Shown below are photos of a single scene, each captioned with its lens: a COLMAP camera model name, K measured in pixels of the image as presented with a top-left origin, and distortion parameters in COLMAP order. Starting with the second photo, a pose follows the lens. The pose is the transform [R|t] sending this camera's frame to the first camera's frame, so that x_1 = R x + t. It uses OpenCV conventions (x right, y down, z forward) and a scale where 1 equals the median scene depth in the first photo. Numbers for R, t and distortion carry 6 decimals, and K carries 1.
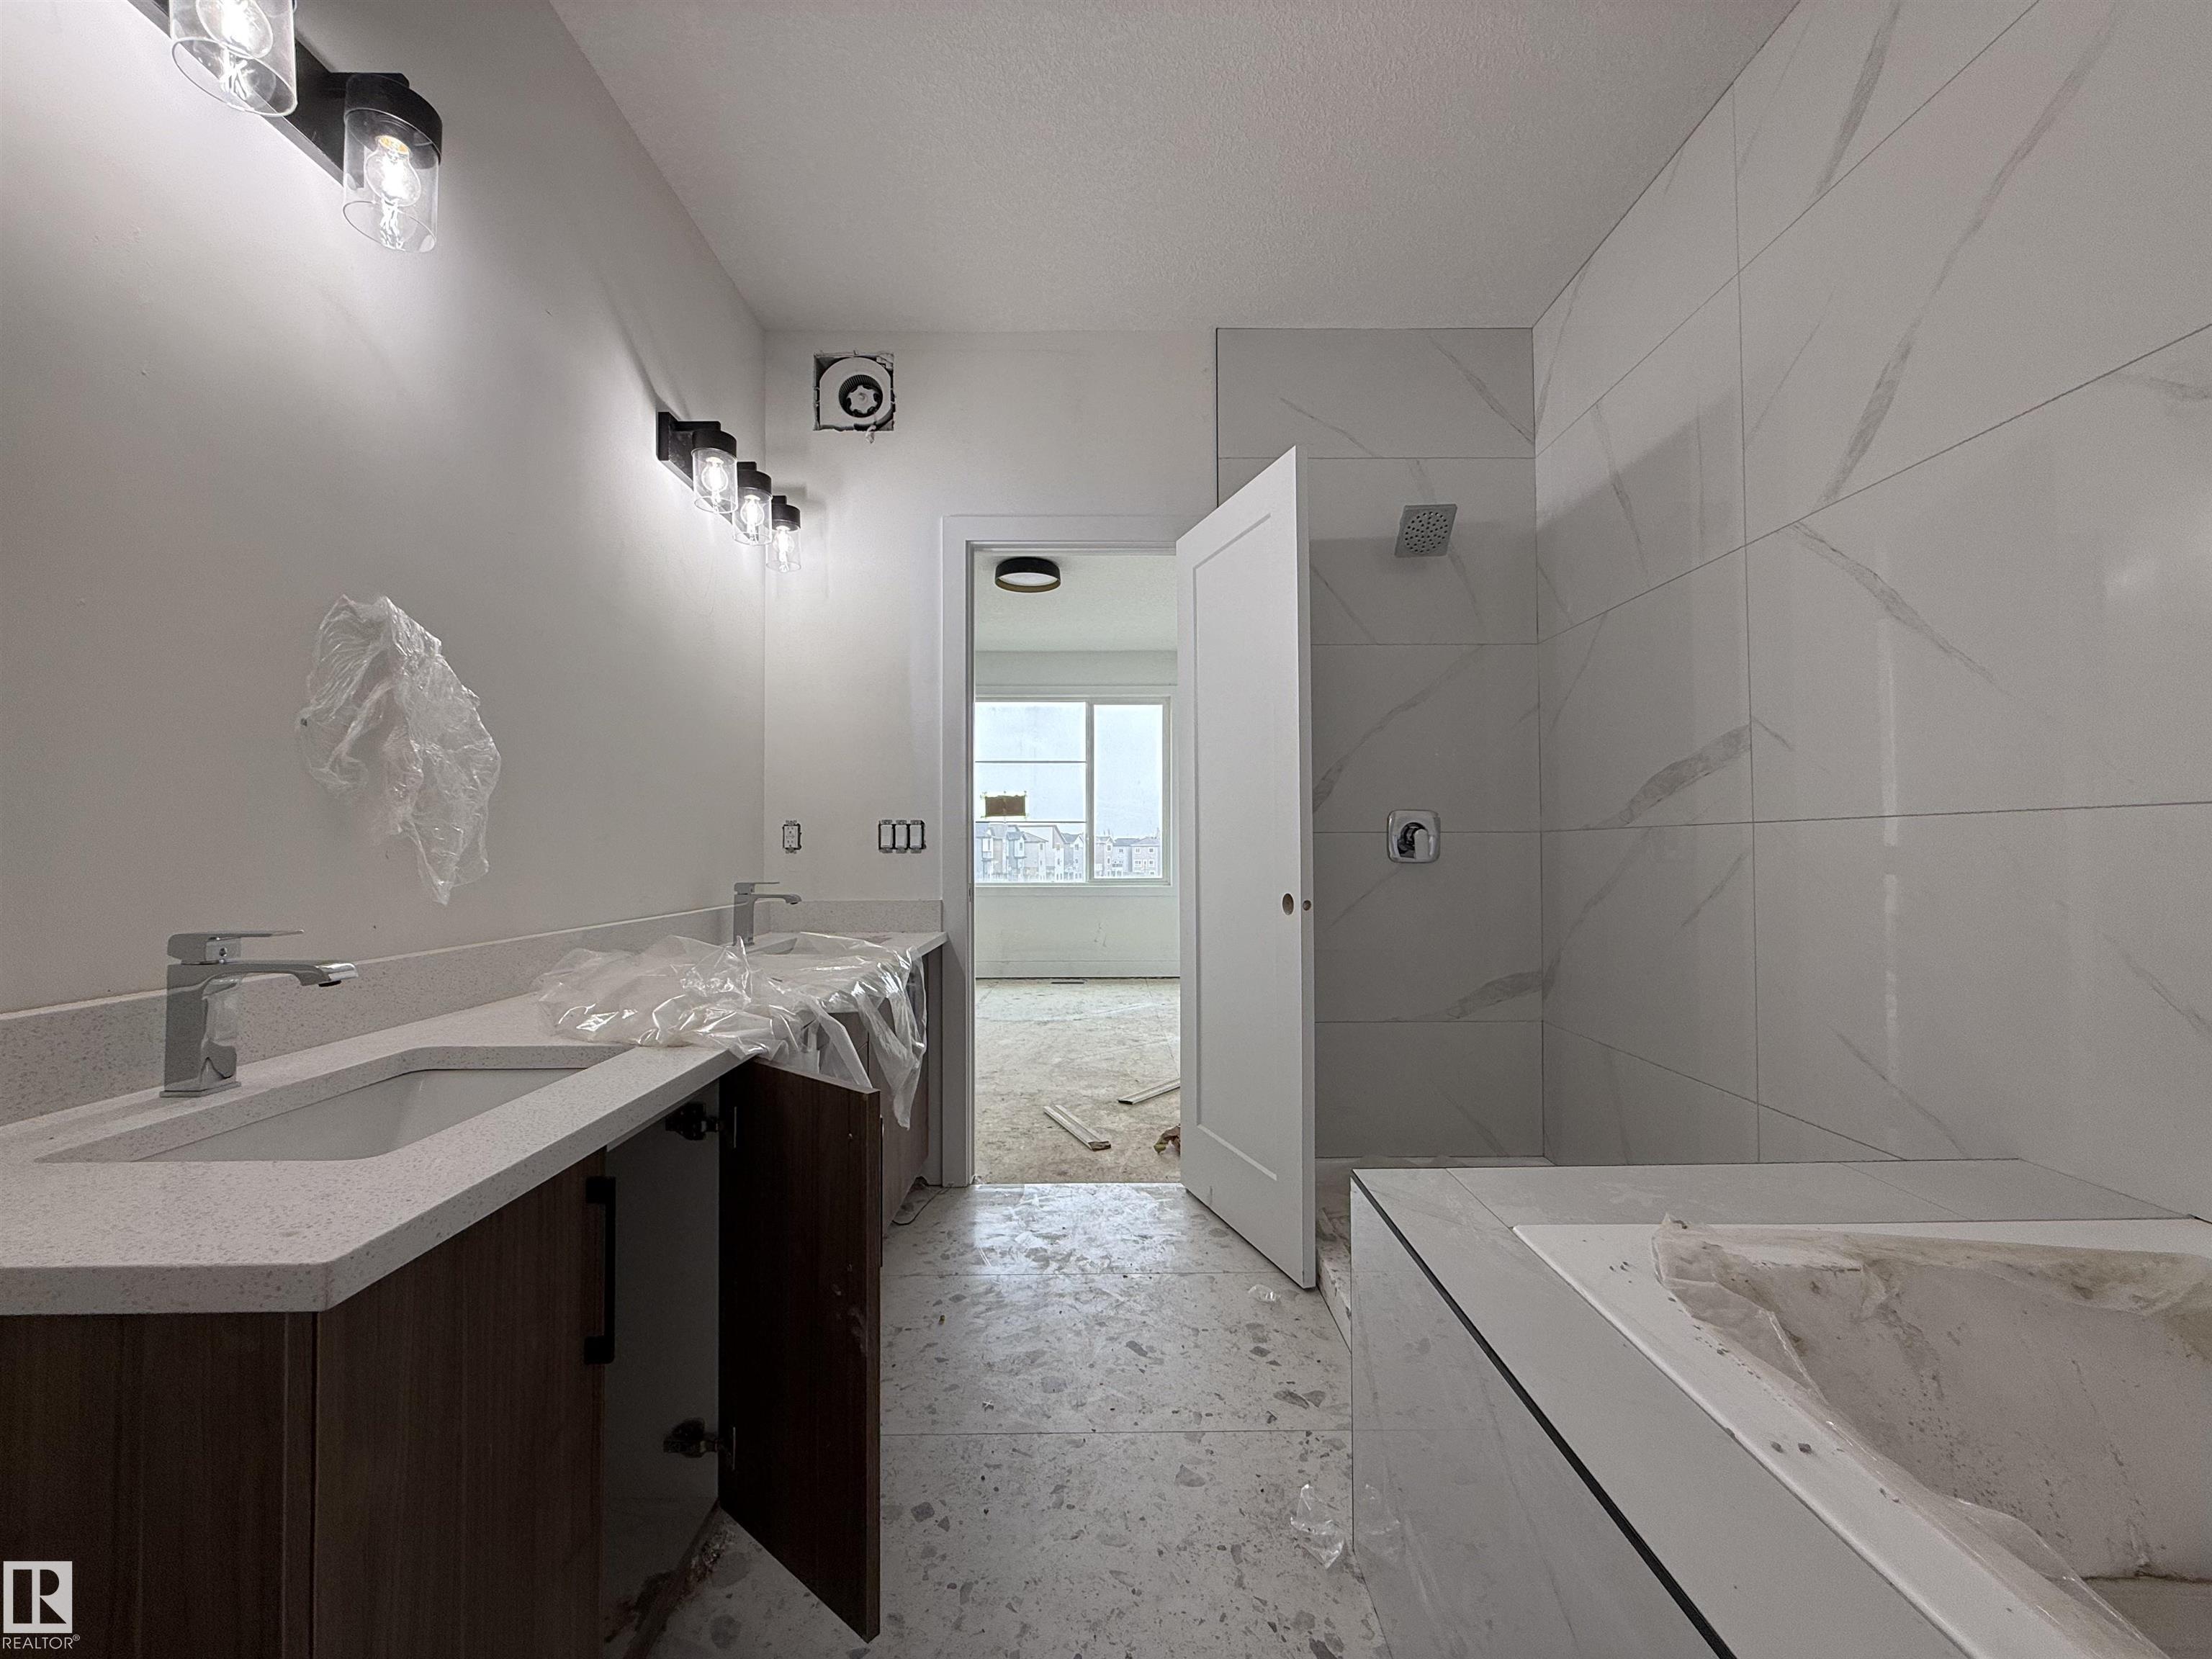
lens RADIAL K [[874.3, 0, 1104.0], [0, 874.3, 832.5], [0, 0, 1]] dist [-0.001101, -0.000308]
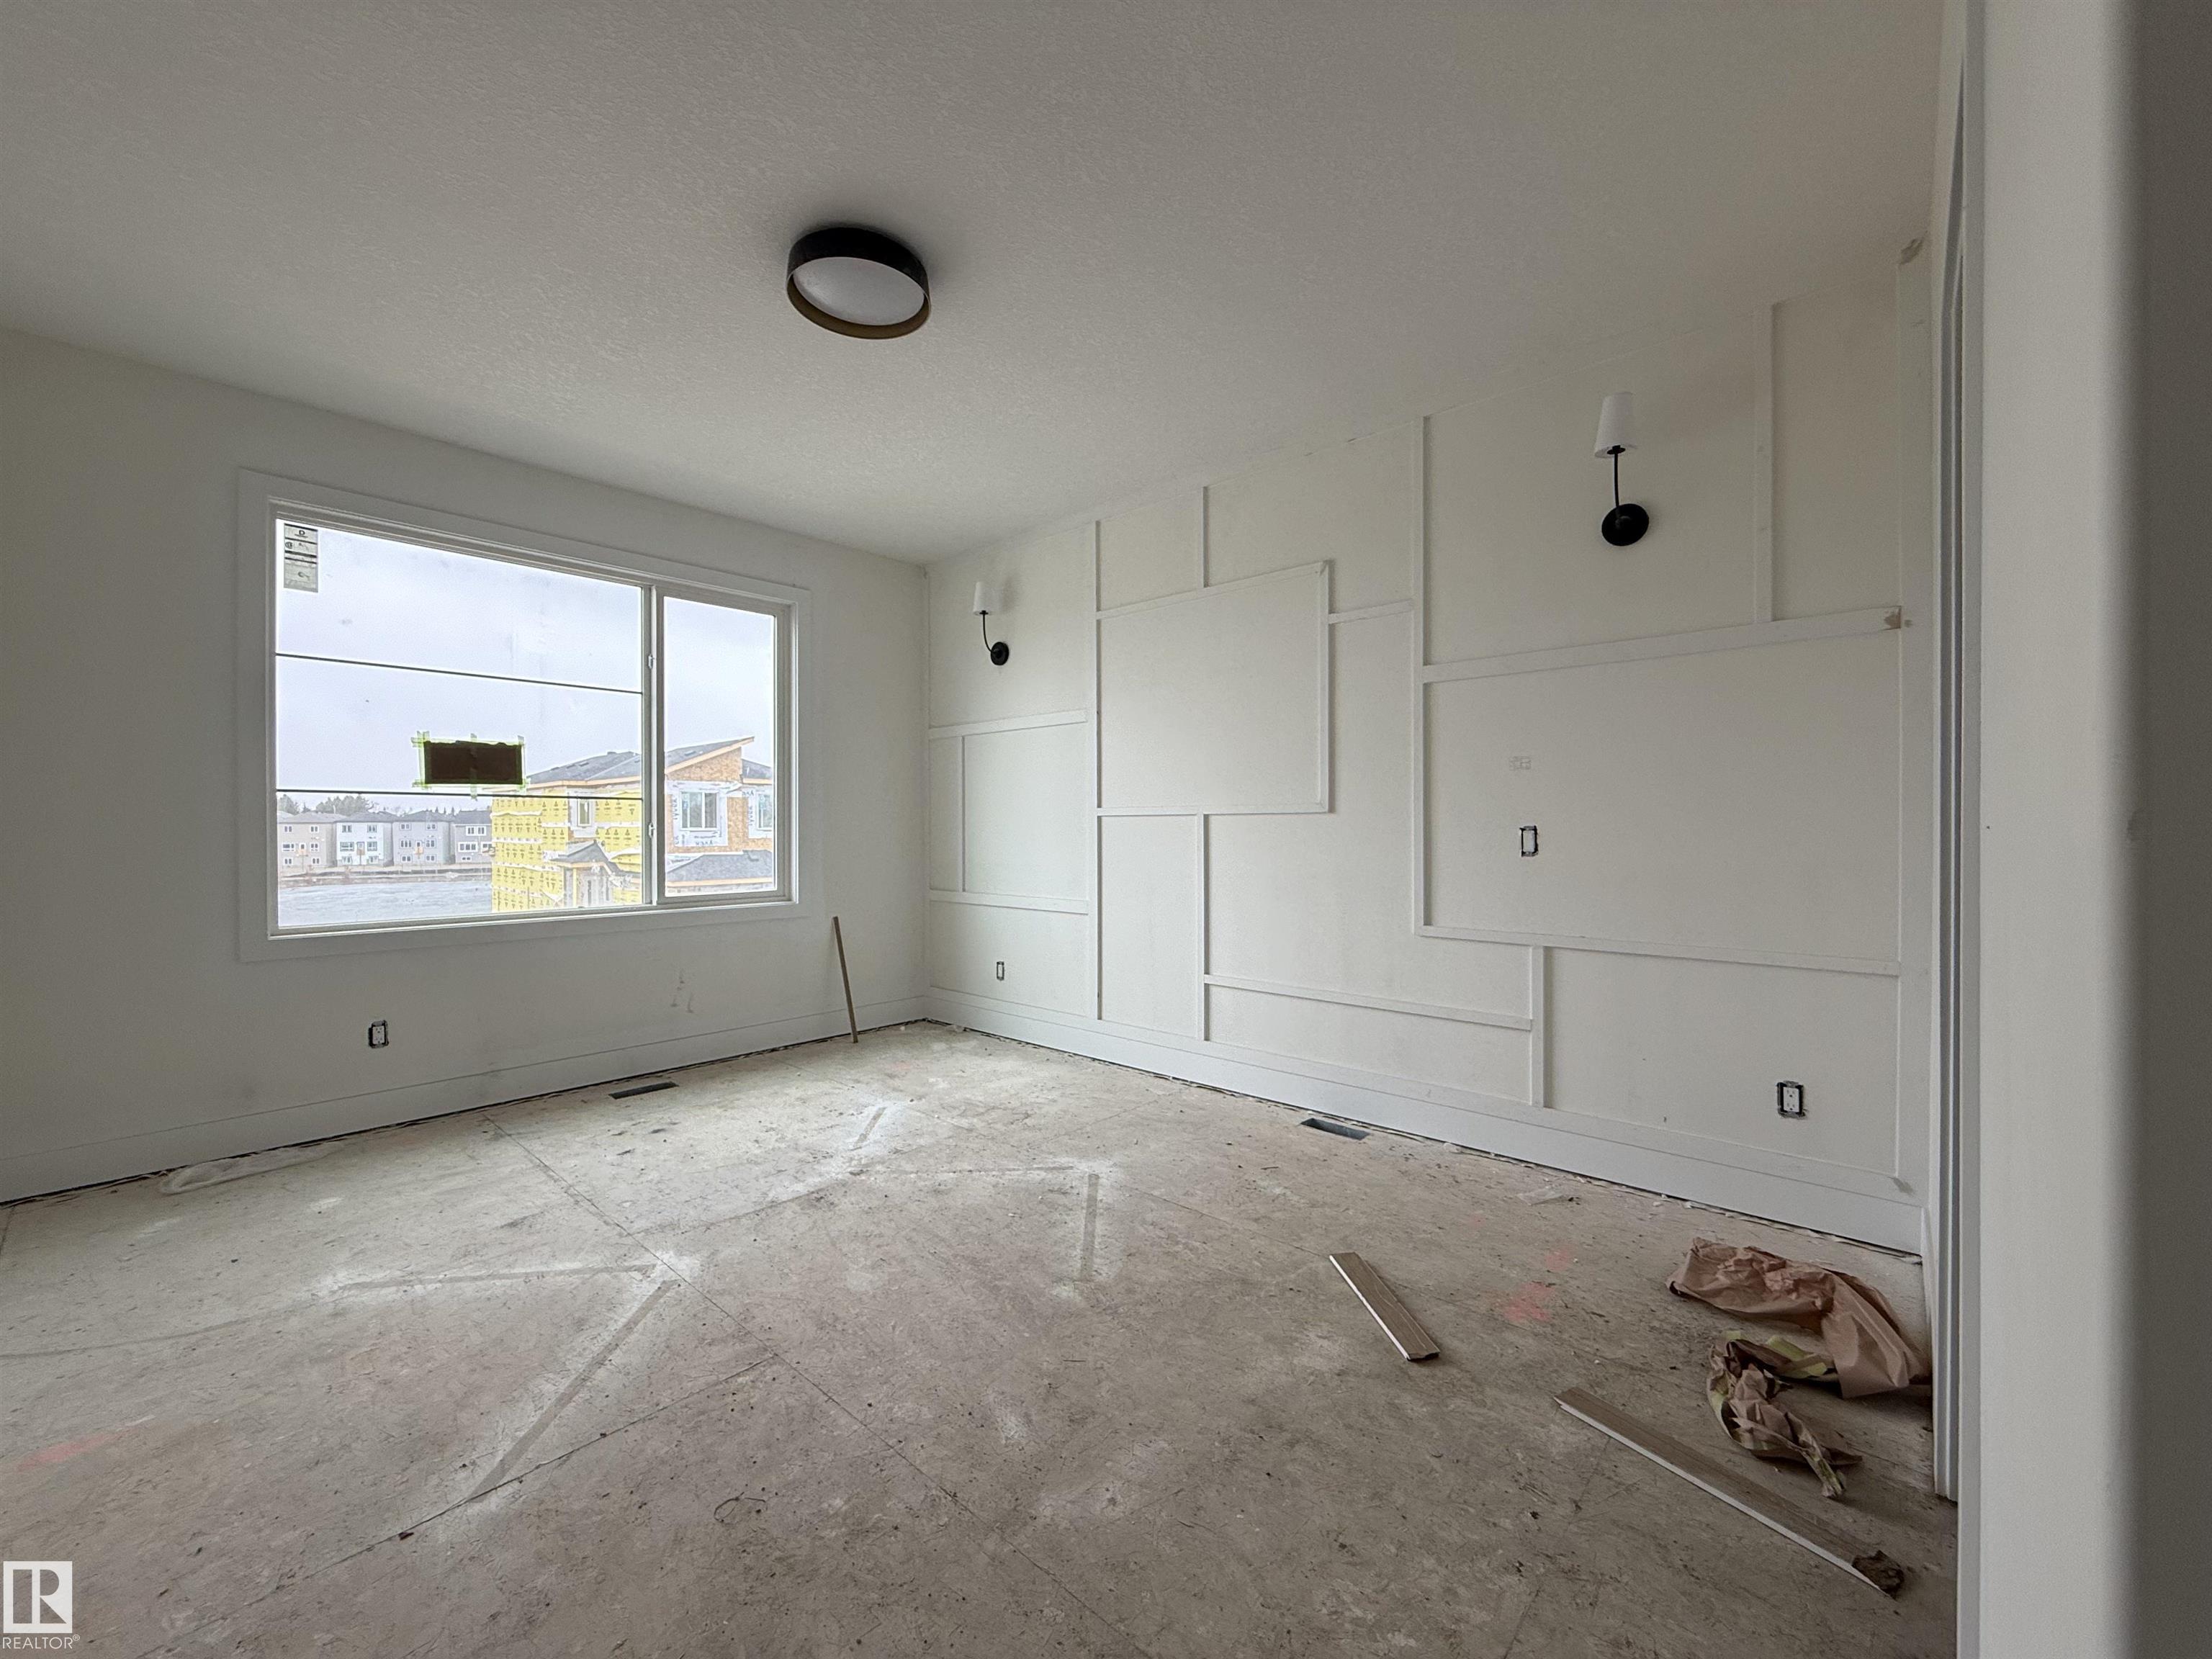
lens RADIAL K [[874.3, 0, 1104.0], [0, 874.3, 832.5], [0, 0, 1]] dist [-0.001101, -0.000308]
pose [[0.672398, -0.000164, 0.740190, -0.240525], [-0.014472, 0.999806, 0.013368, -0.002201], [-0.740048, -0.019701, 0.672265, 0.398429]]
